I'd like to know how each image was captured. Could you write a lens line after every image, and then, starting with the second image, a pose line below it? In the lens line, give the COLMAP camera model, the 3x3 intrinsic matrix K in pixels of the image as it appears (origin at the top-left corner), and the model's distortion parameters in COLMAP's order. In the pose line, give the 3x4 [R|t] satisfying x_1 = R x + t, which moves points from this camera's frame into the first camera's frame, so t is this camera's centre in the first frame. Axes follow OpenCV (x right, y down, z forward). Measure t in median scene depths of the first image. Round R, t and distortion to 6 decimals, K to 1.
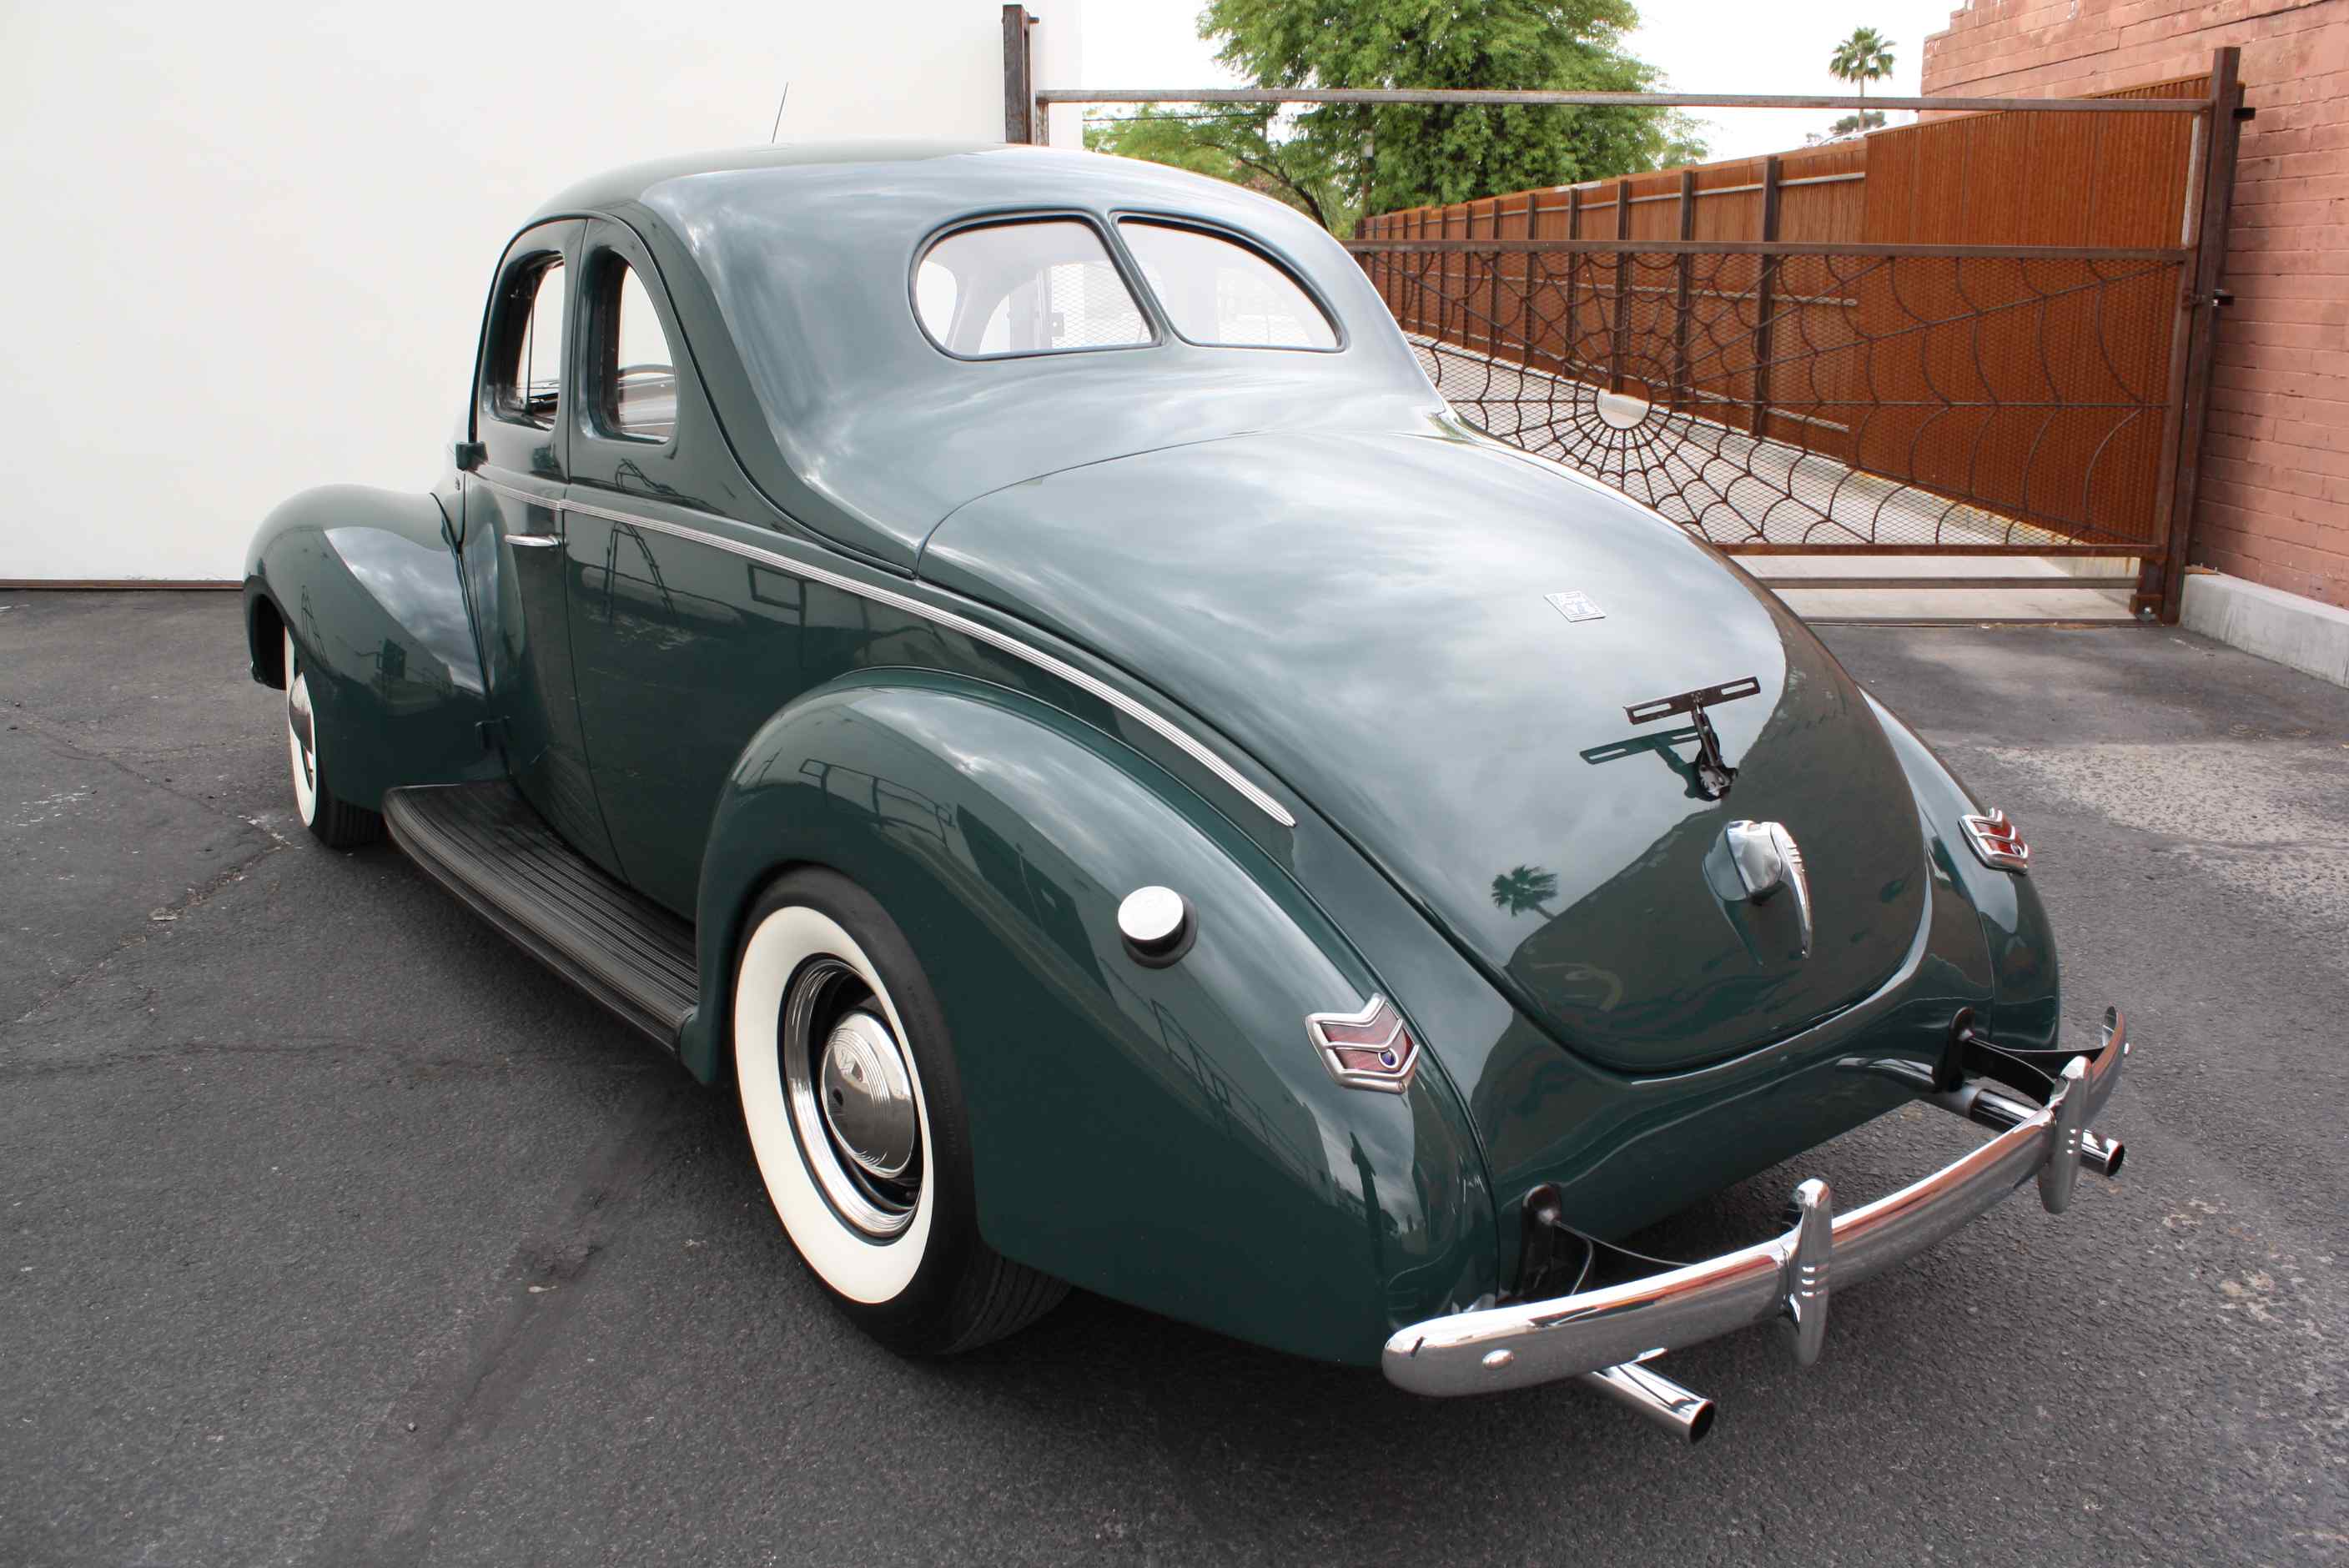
lens RADIAL K [[1977.4, 0, 1197.3], [0, 1977.4, 785.0], [0, 0, 1]] dist [-0.167821, 0.145174]
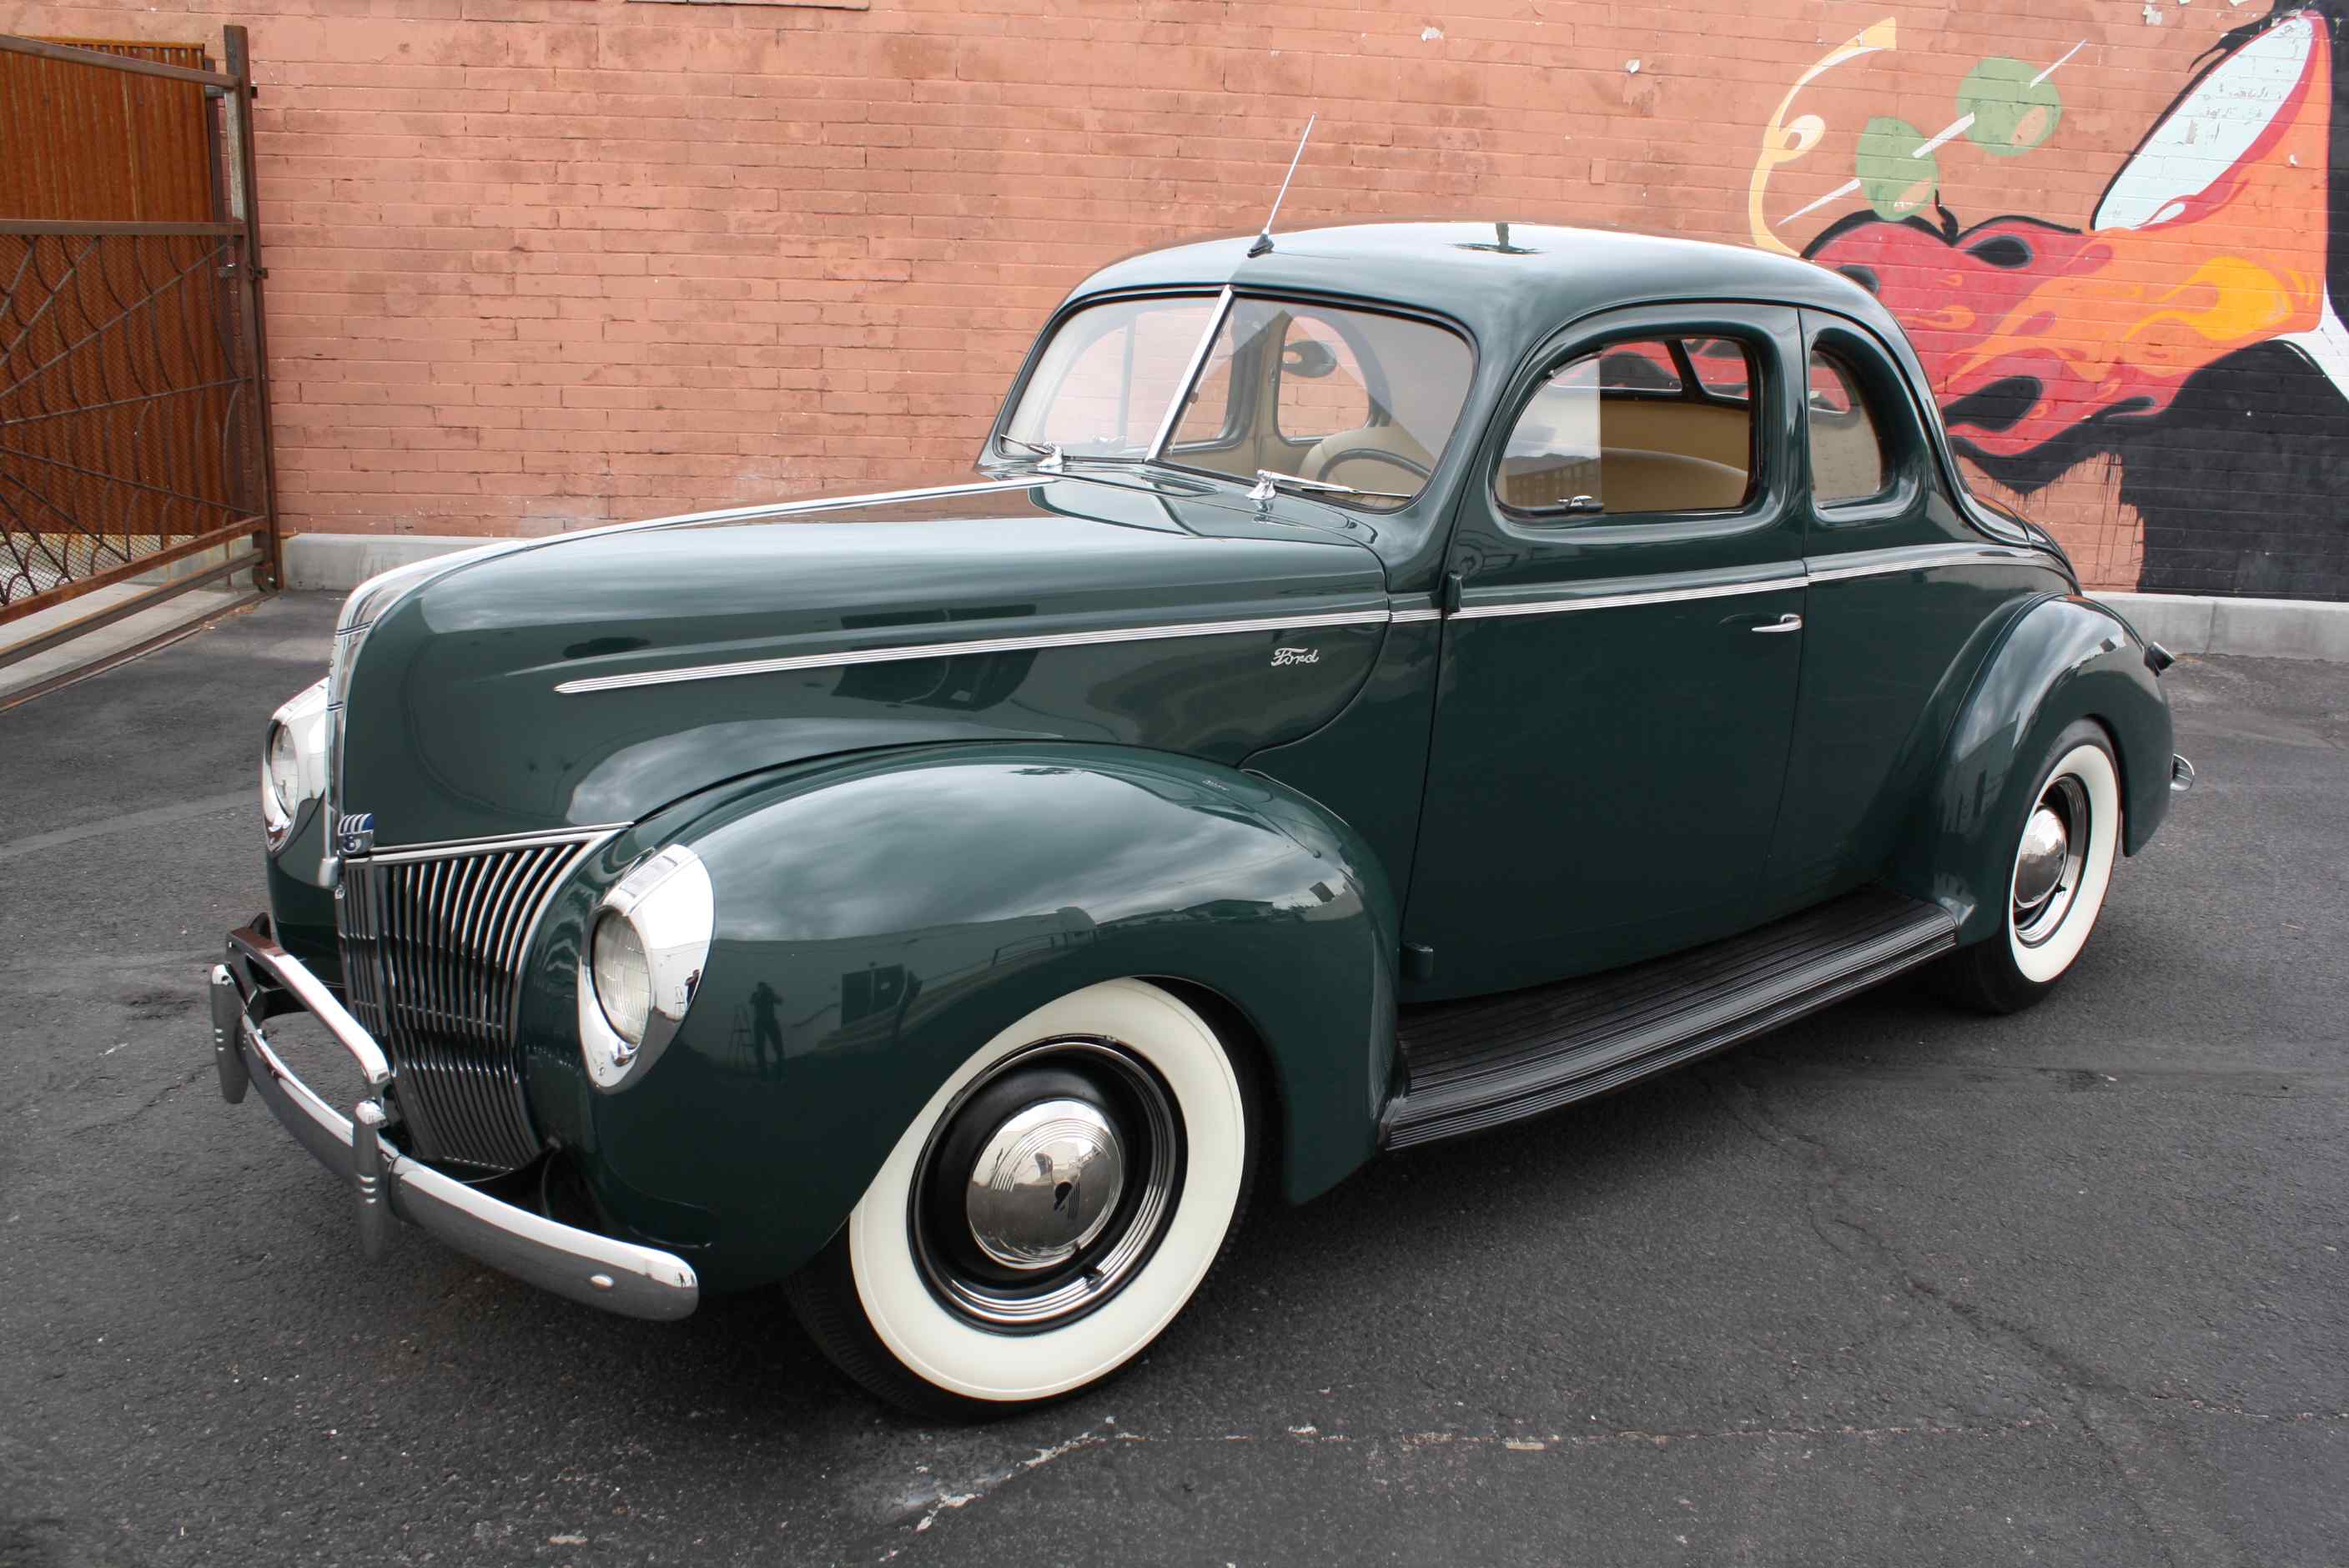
lens RADIAL K [[1993.4, 0, 1207.3], [0, 1993.4, 781.0], [0, 0, 1]] dist [-0.171741, 0.156897]
pose [[-0.057023, -0.260065, 0.963906, -0.544989], [0.212390, 0.940217, 0.266239, -0.157904], [-0.975520, 0.219906, 0.001621, 0.537022]]
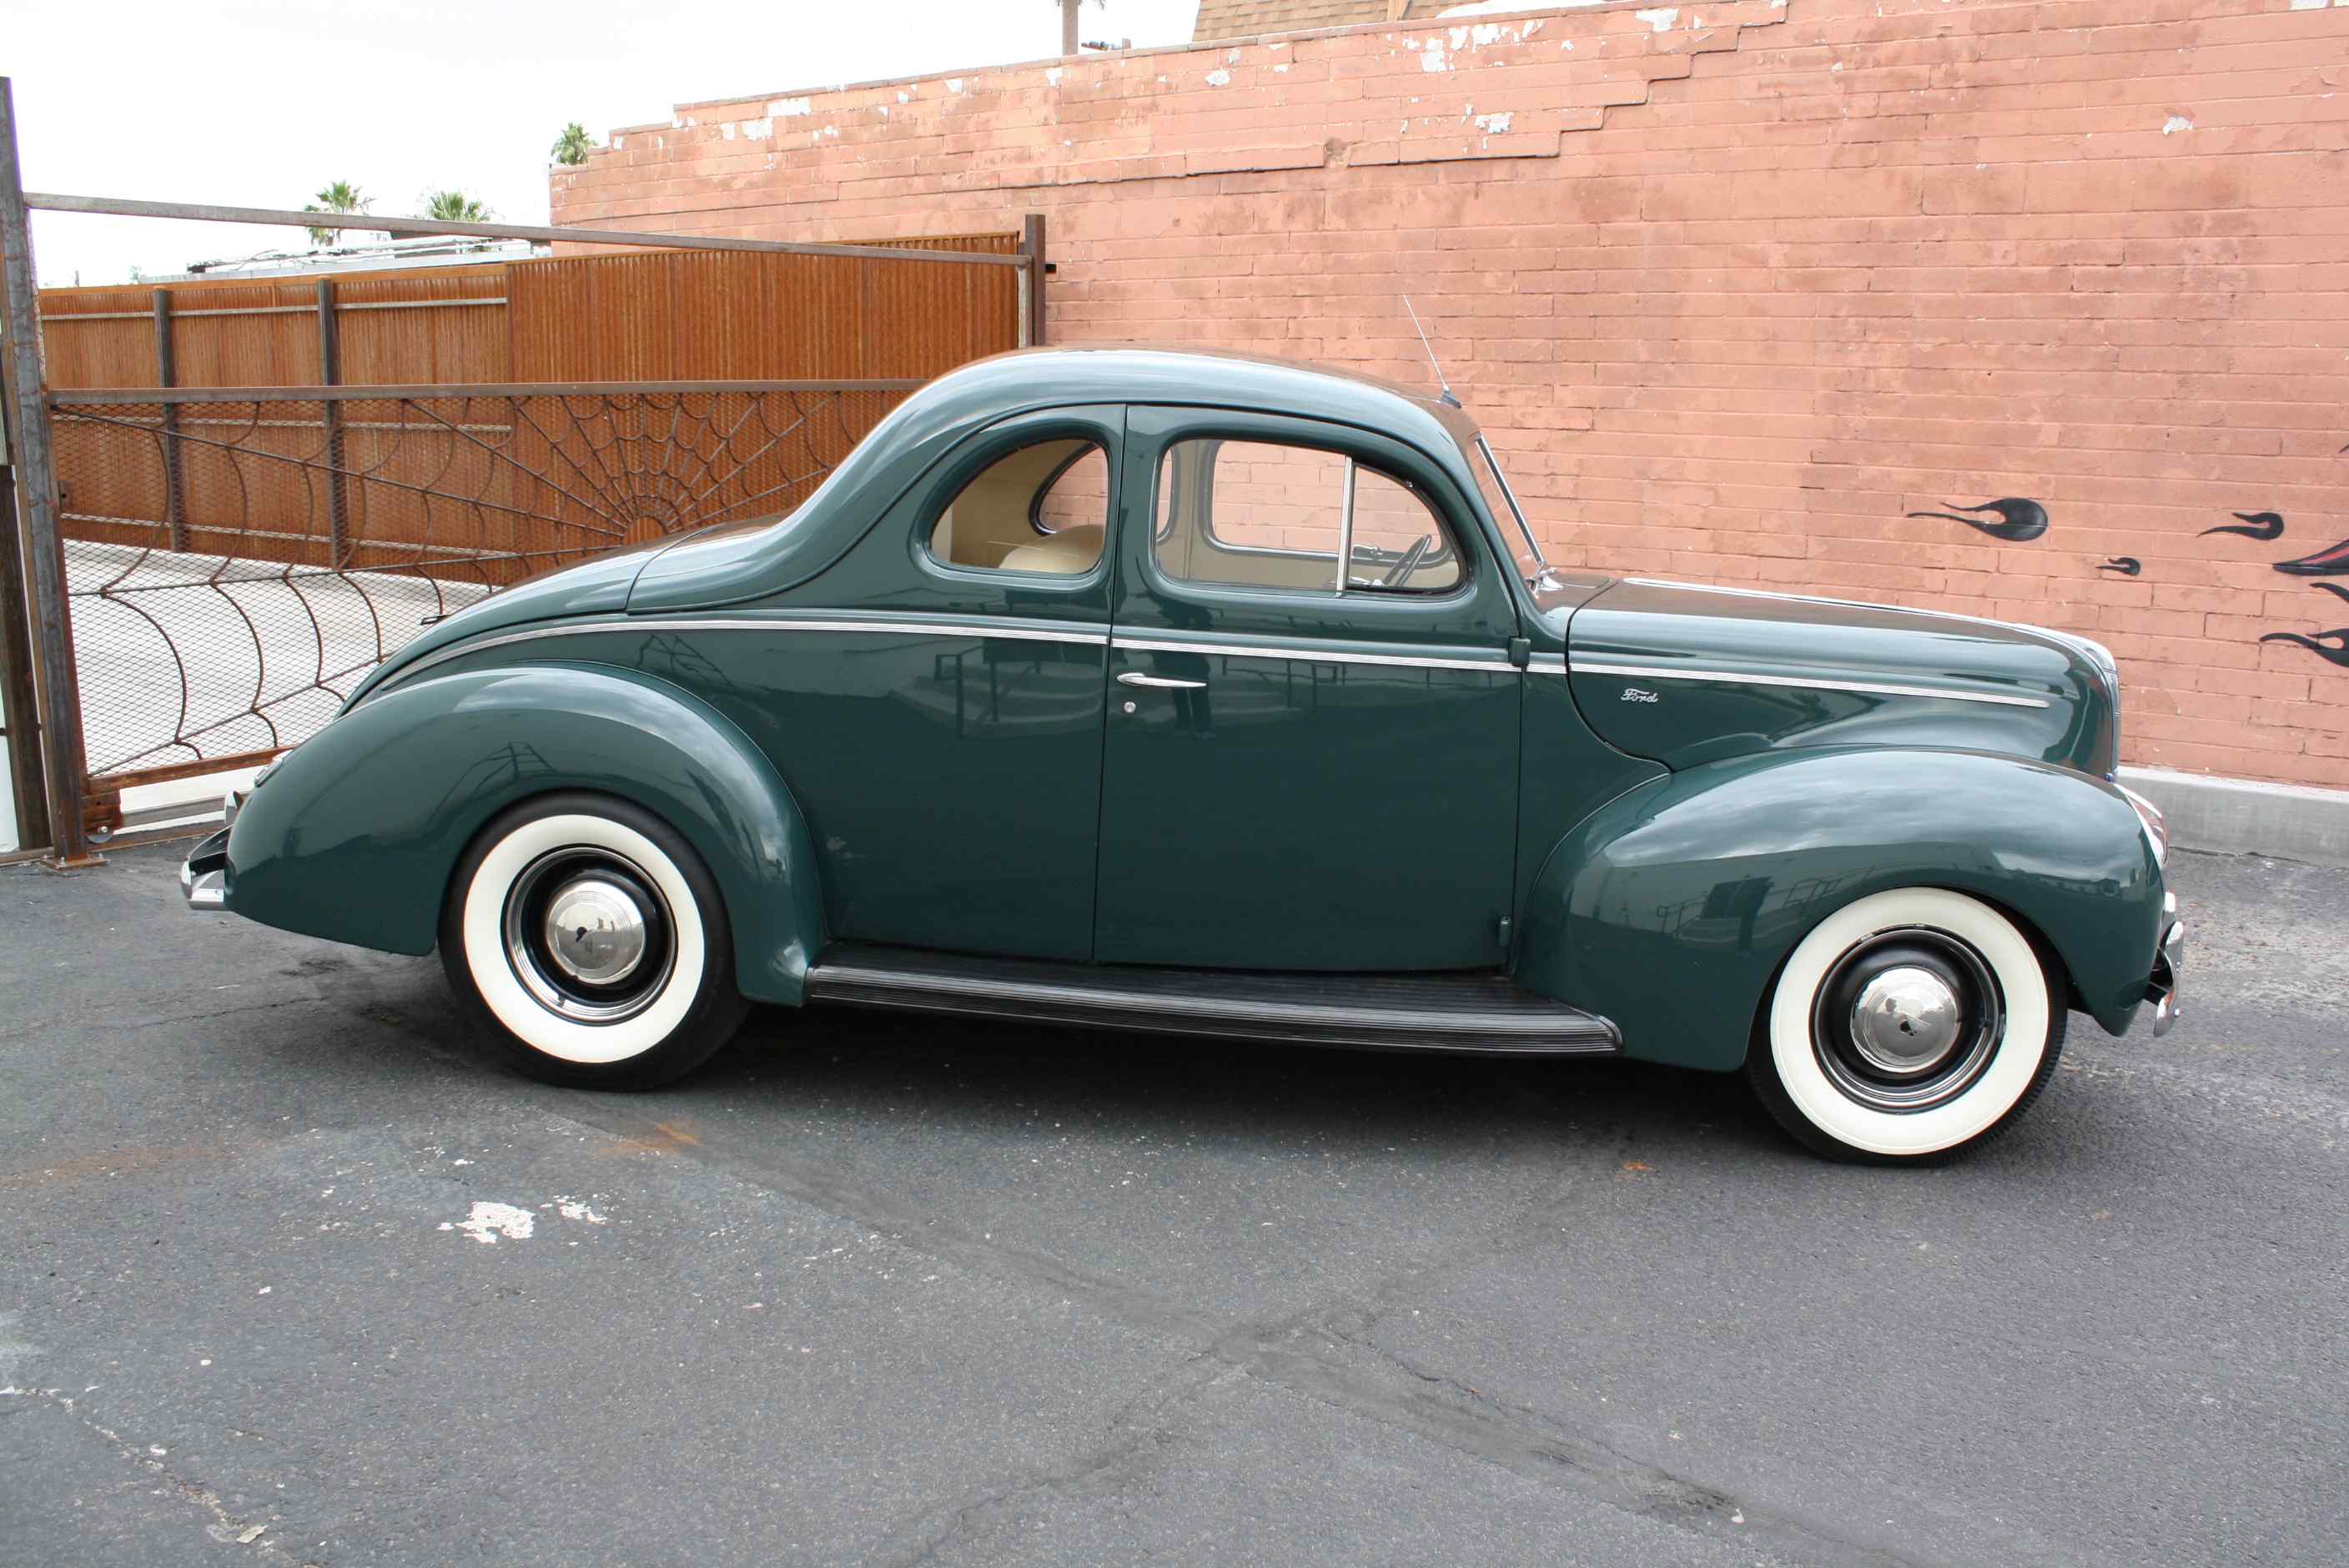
lens RADIAL K [[1987.4, 0, 1194.7], [0, 1987.4, 787.5], [0, 0, 1]] dist [-0.166598, 0.147930]
pose [[0.592212, -0.153744, 0.790979, -0.406477], [0.193941, 0.979968, 0.045273, -0.065871], [-0.782095, 0.126592, 0.610166, 0.192857]]
